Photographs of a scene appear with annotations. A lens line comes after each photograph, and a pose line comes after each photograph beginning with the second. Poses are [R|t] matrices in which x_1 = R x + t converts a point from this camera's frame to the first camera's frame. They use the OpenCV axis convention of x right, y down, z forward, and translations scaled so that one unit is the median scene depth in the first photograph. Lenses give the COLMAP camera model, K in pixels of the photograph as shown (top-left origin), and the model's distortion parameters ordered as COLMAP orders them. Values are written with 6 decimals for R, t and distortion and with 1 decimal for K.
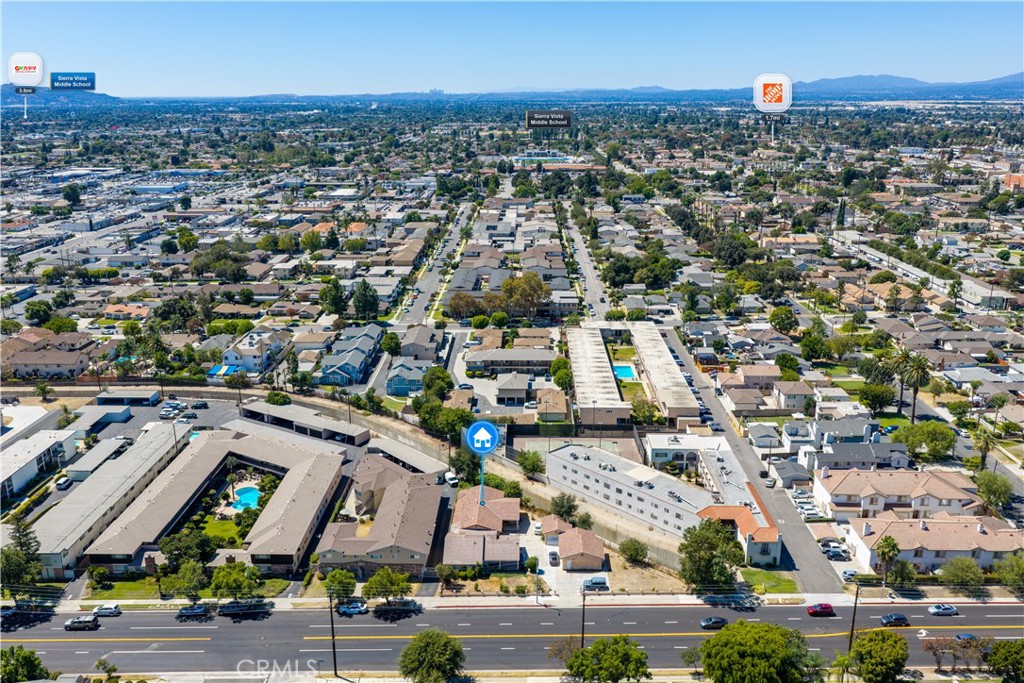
lens RADIAL K [[846.6, 0, 512.0], [0, 846.6, 341.5], [0, 0, 1]] dist [0.002334, -0.003492]
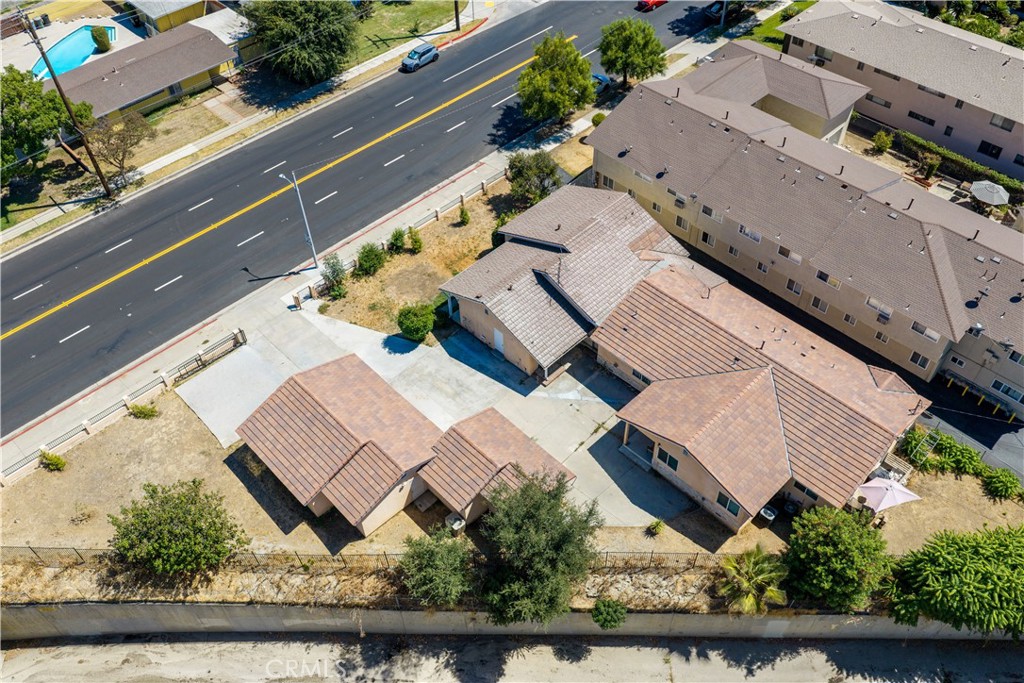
lens RADIAL K [[846.6, 0, 512.0], [0, 846.6, 341.5], [0, 0, 1]] dist [0.002334, -0.003492]
pose [[-0.706859, 0.529305, -0.469240, 0.171537], [-0.170887, 0.515941, 0.839406, -0.035063], [0.686402, 0.673529, -0.274246, 1.174922]]
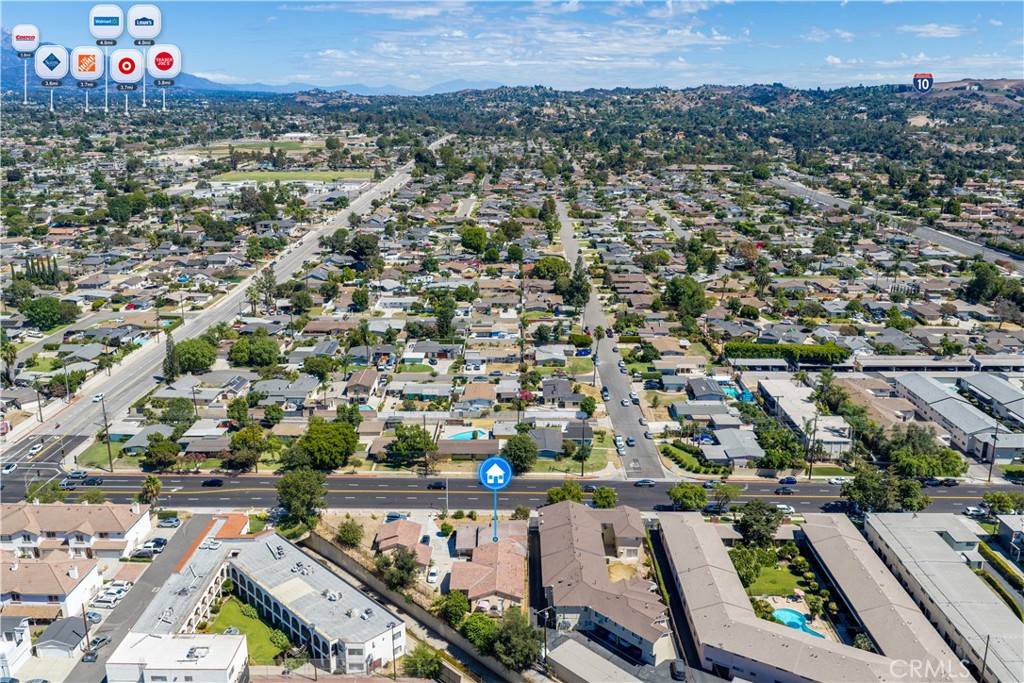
lens RADIAL K [[846.6, 0, 512.0], [0, 846.6, 341.5], [0, 0, 1]] dist [0.002334, -0.003492]
pose [[-0.999984, -0.005092, -0.002535, -0.059070], [-0.005666, 0.852829, 0.522159, -0.544914], [-0.000497, 0.522165, -0.852844, 1.888486]]
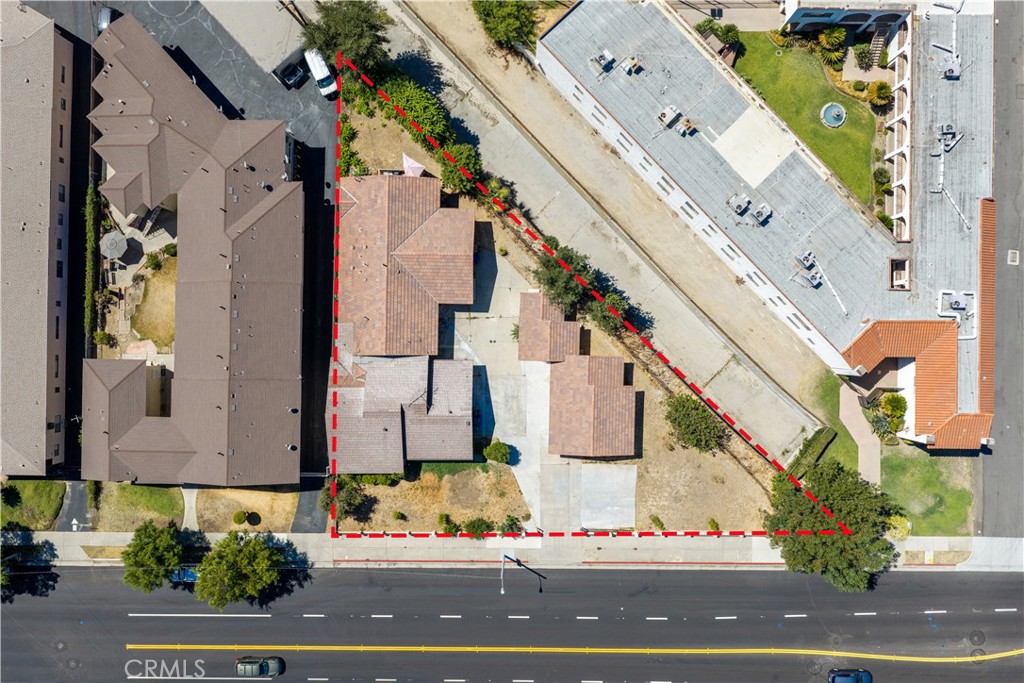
lens RADIAL K [[846.6, 0, 512.0], [0, 846.6, 341.5], [0, 0, 1]] dist [0.002334, -0.003492]
pose [[0.999905, 0.001966, -0.013667, 0.041851], [0.012575, 0.279058, 0.960192, -0.280816], [0.005701, -0.960272, 0.279007, 0.956034]]
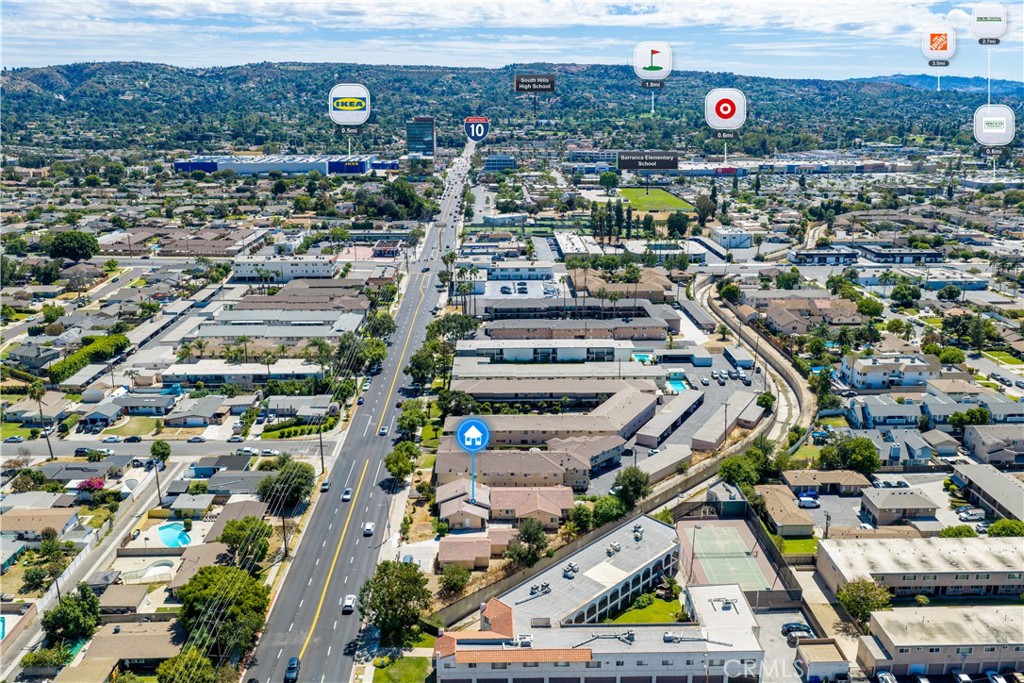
lens RADIAL K [[846.6, 0, 512.0], [0, 846.6, 341.5], [0, 0, 1]] dist [0.002334, -0.003492]
pose [[0.033612, 0.279537, -0.959546, 1.037924], [-0.272972, 0.926152, 0.260247, -0.273803], [0.961435, 0.253181, 0.107436, 0.945493]]
